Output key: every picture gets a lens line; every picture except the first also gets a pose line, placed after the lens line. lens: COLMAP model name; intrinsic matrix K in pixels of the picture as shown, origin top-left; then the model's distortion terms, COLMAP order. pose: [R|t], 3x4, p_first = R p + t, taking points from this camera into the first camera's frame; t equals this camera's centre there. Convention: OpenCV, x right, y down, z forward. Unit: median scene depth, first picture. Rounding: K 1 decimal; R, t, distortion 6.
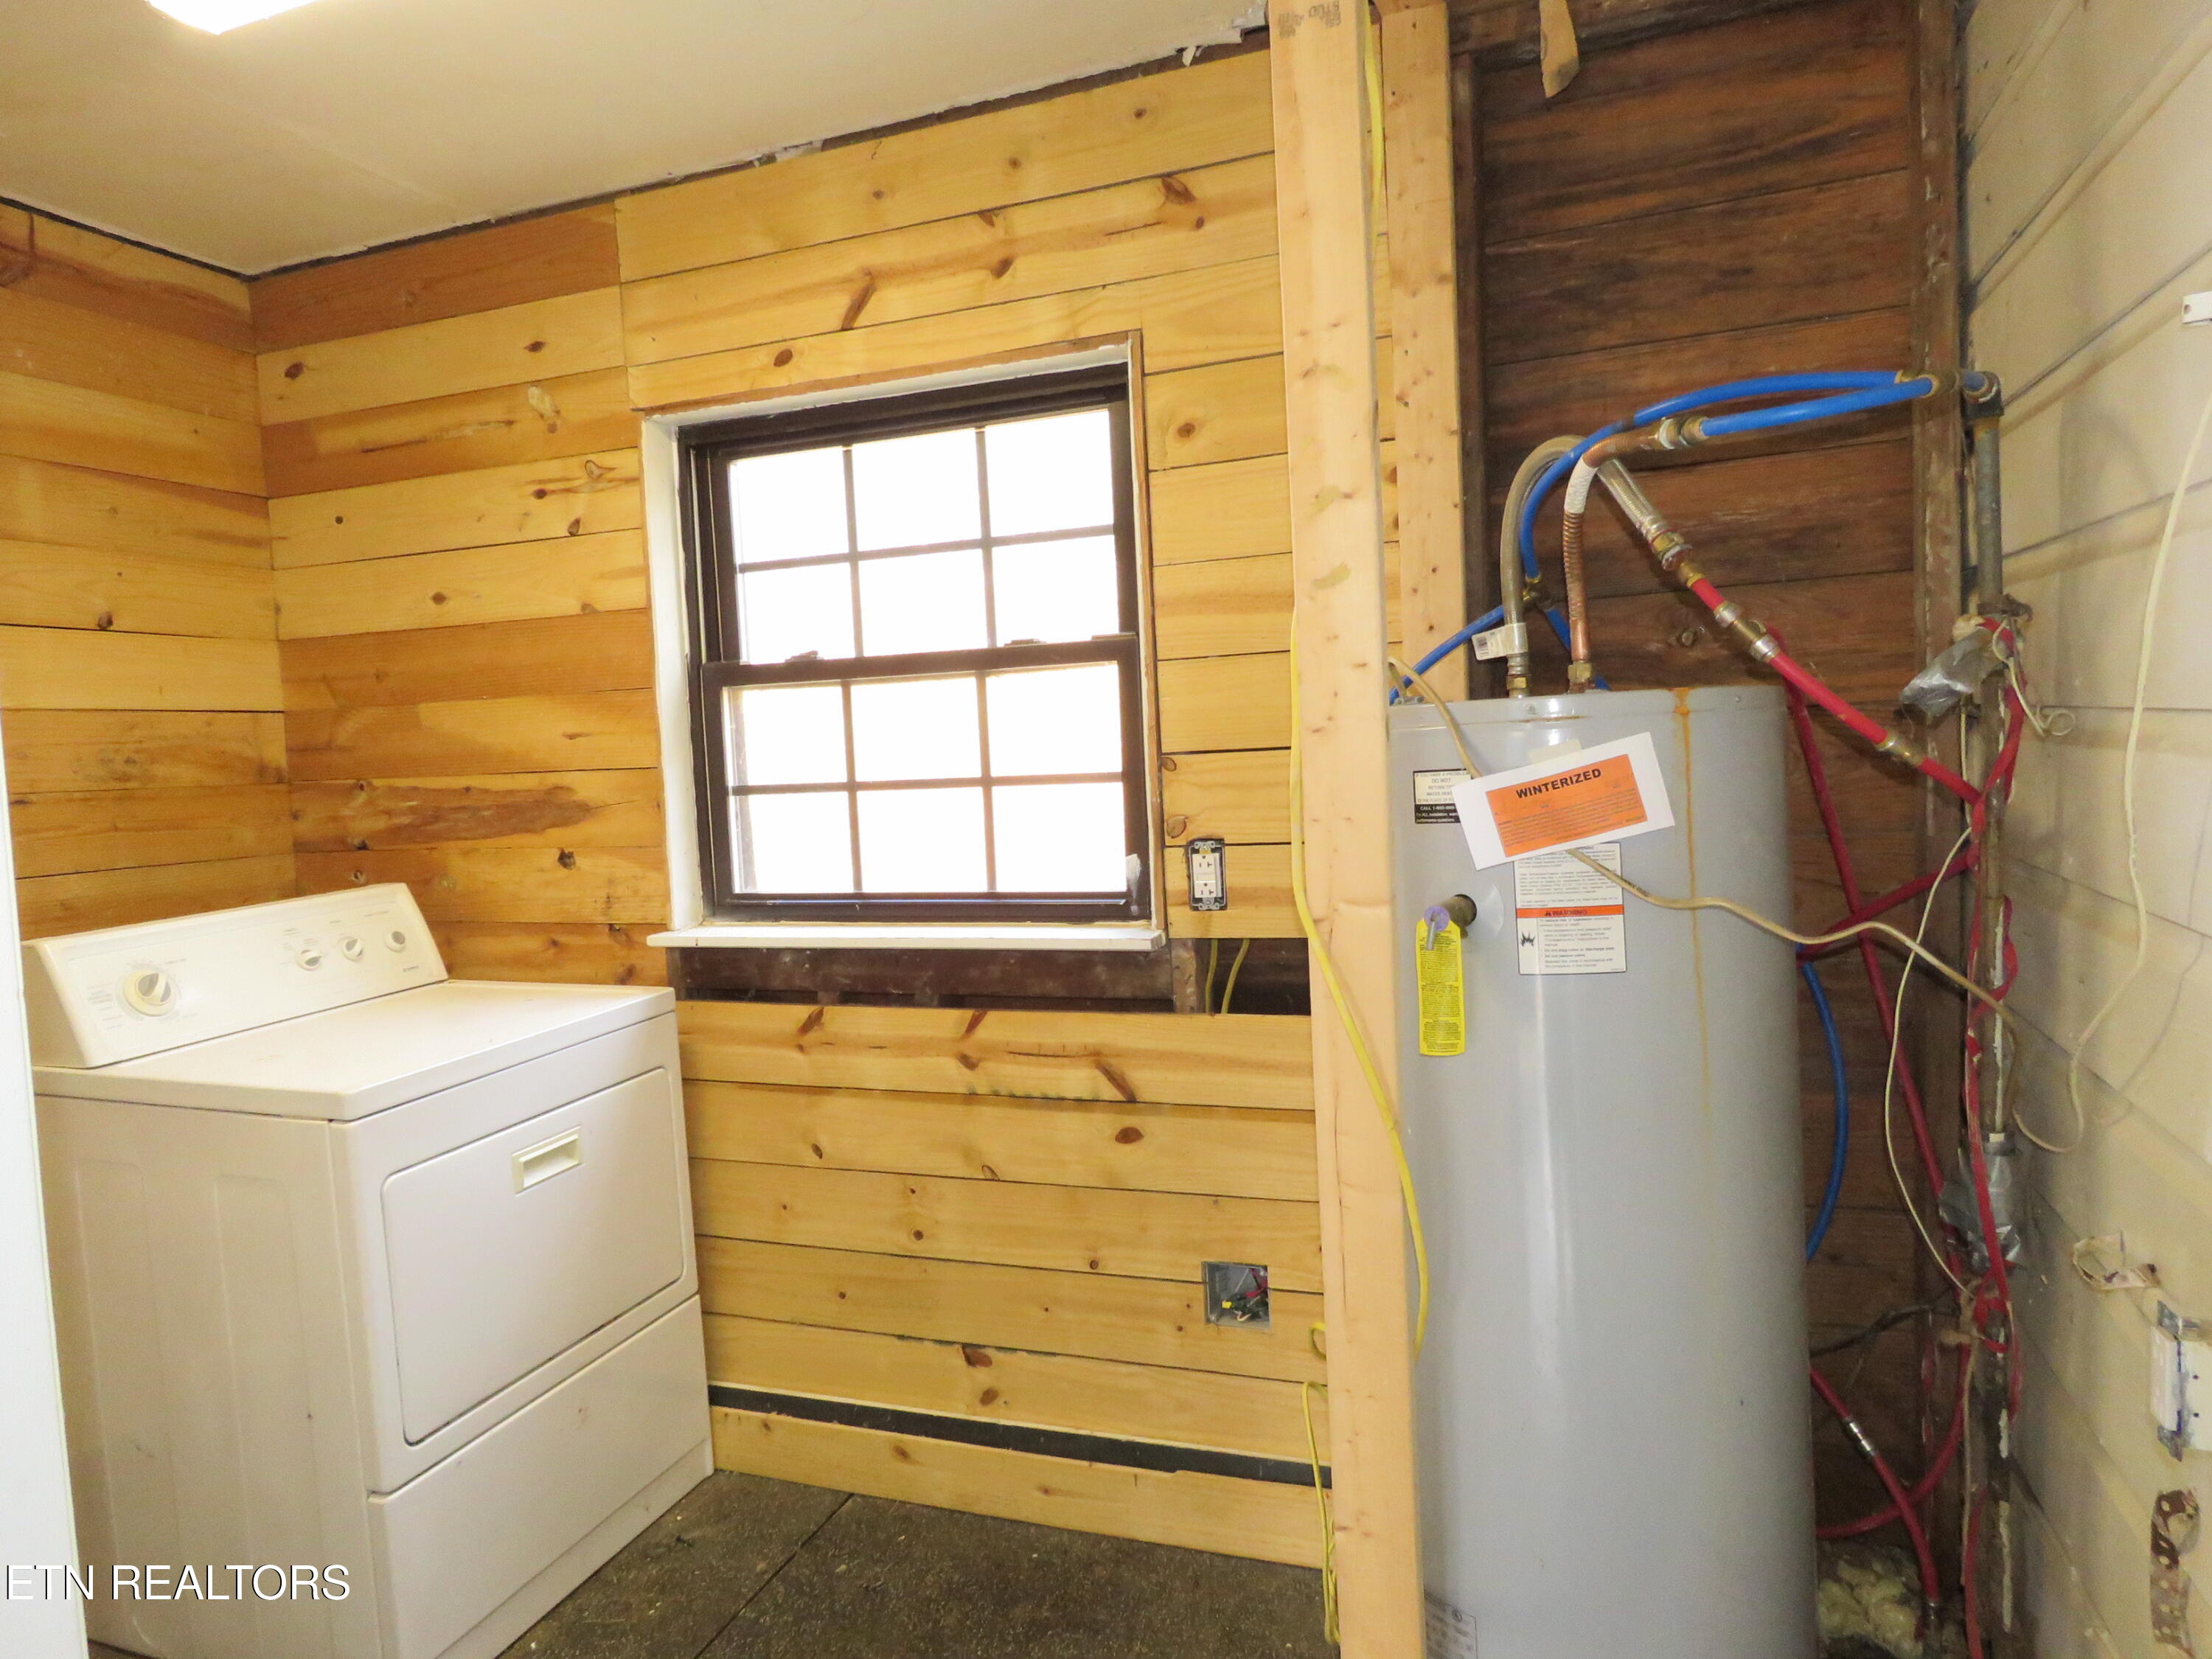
lens RADIAL K [[1417.1, 0, 1107.6], [0, 1417.1, 831.5], [0, 0, 1]] dist [-0.000631, -0.000818]
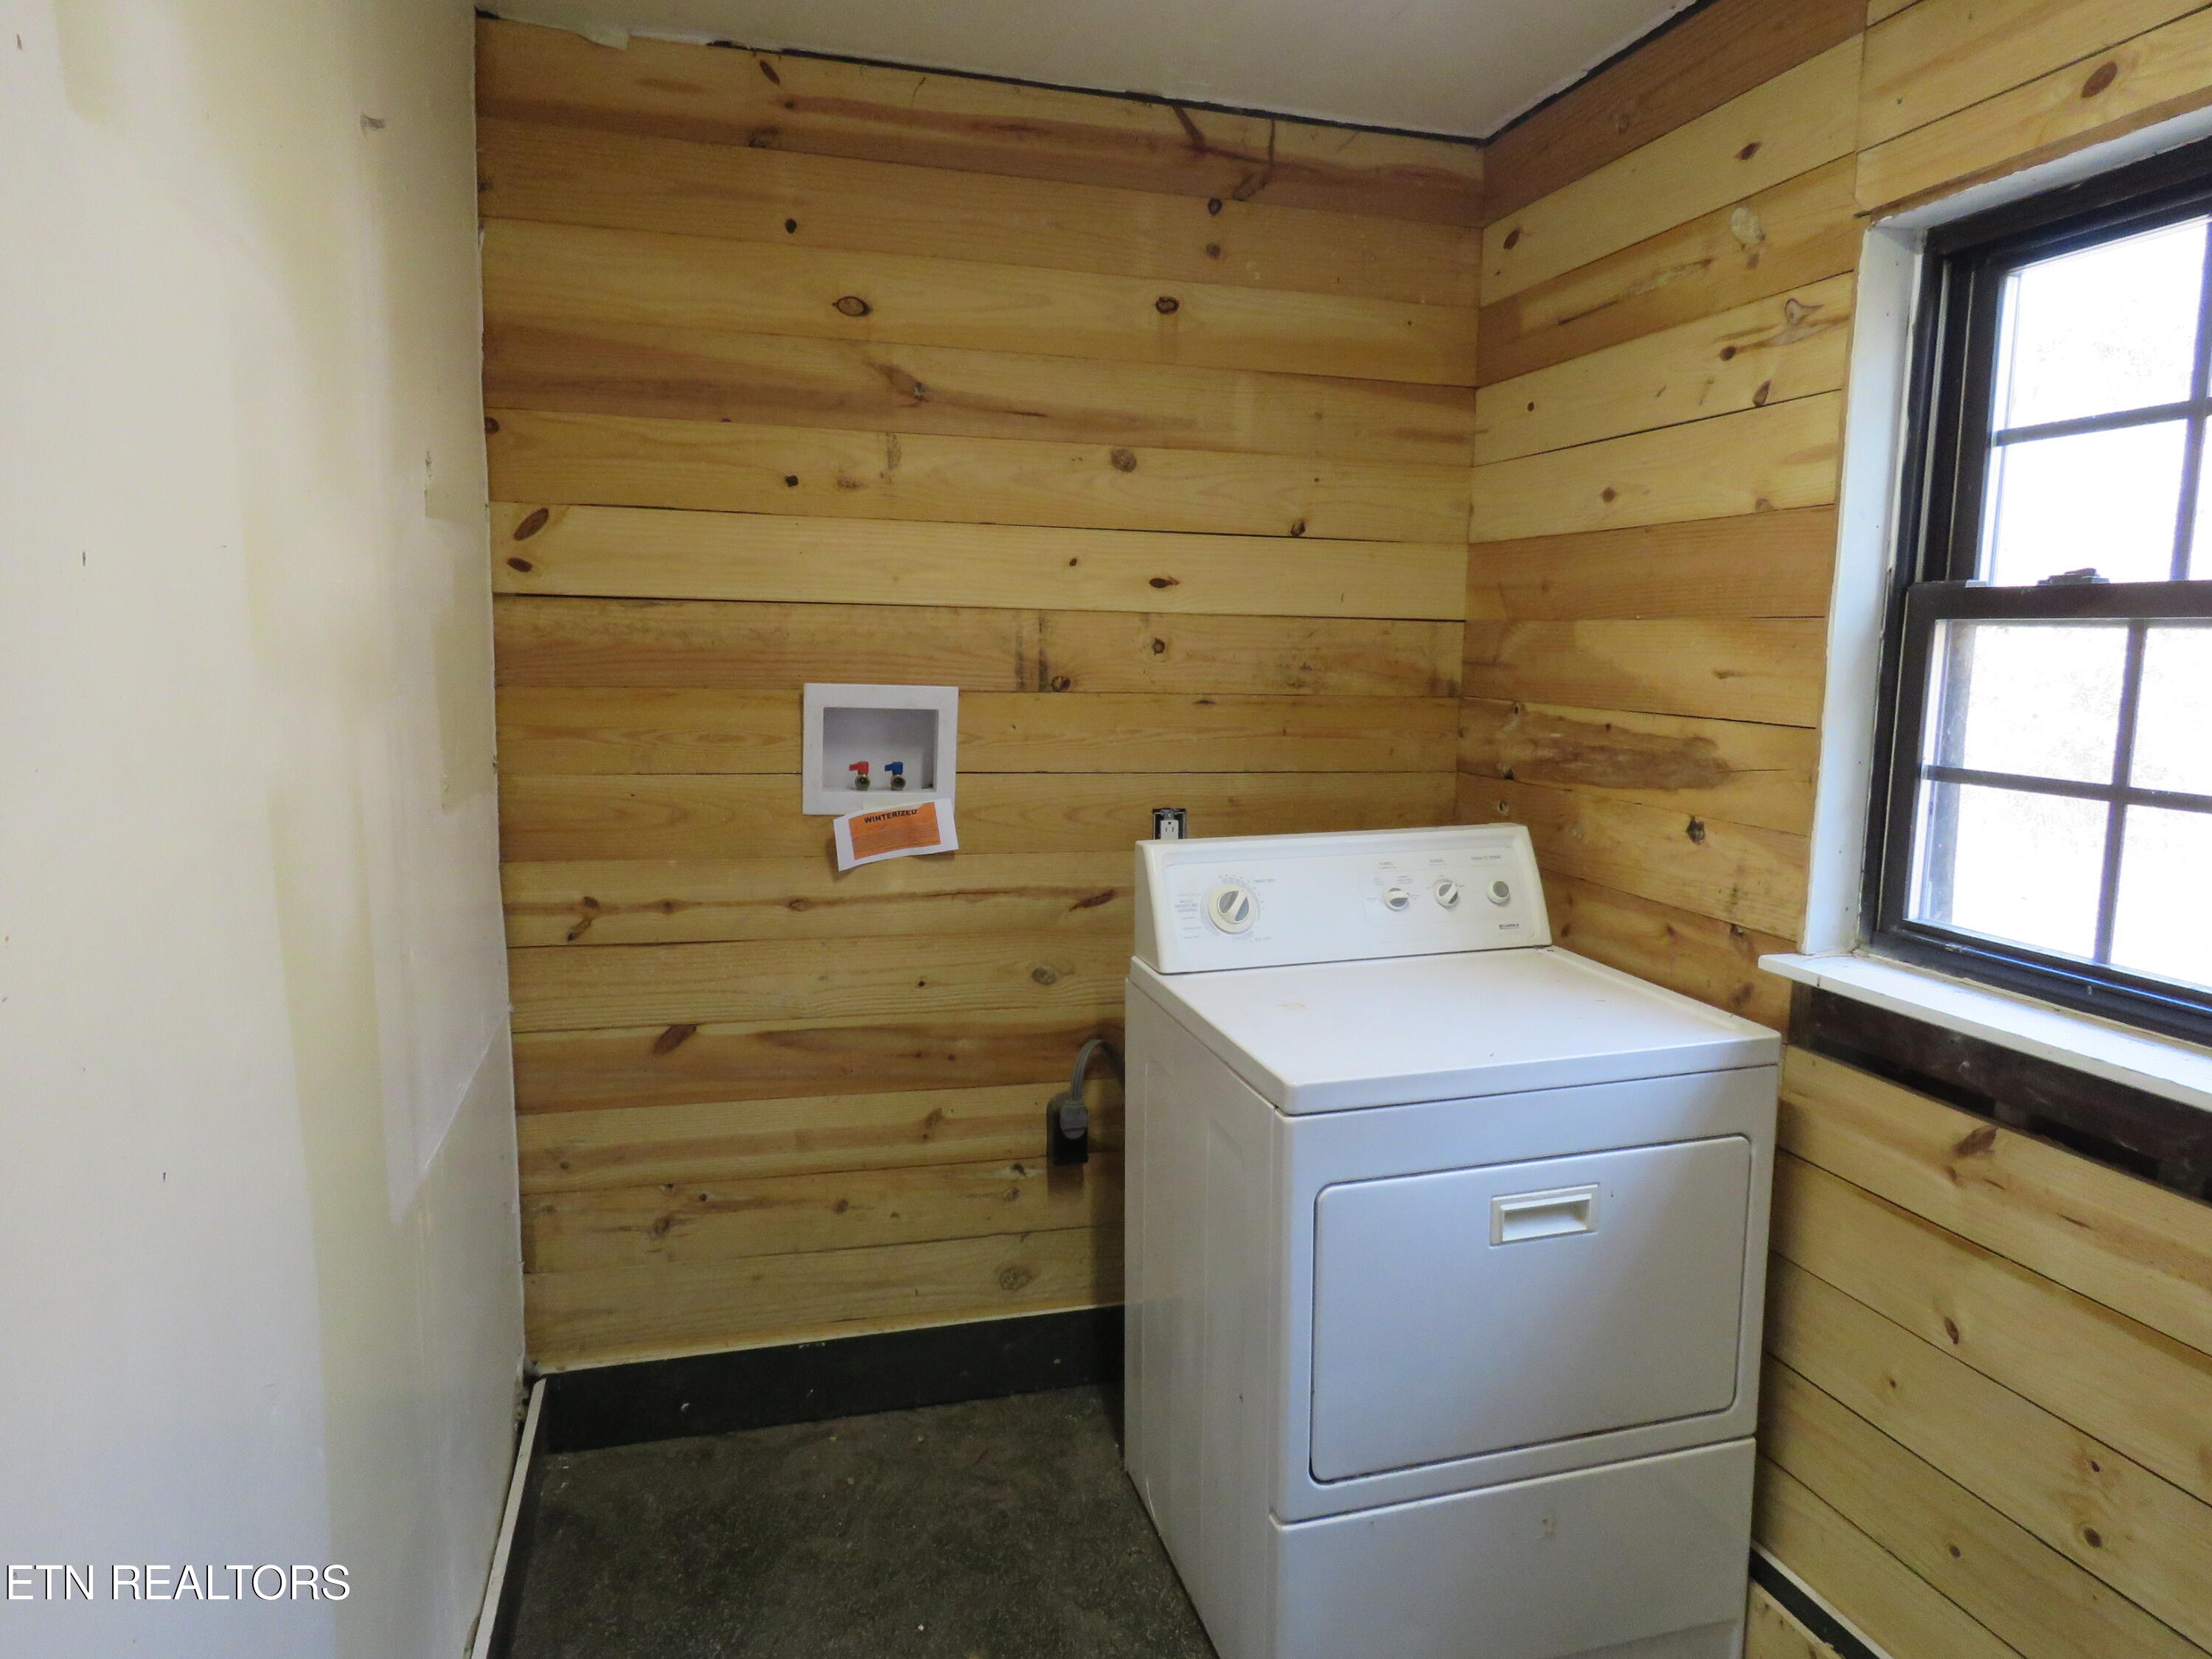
lens RADIAL K [[1417.1, 0, 1107.6], [0, 1417.1, 831.5], [0, 0, 1]] dist [-0.000631, -0.000818]
pose [[0.586780, 0.162988, -0.793173, 0.049427], [-0.094385, 0.986623, 0.132916, -0.054308], [0.804227, -0.003129, 0.594314, 0.277751]]
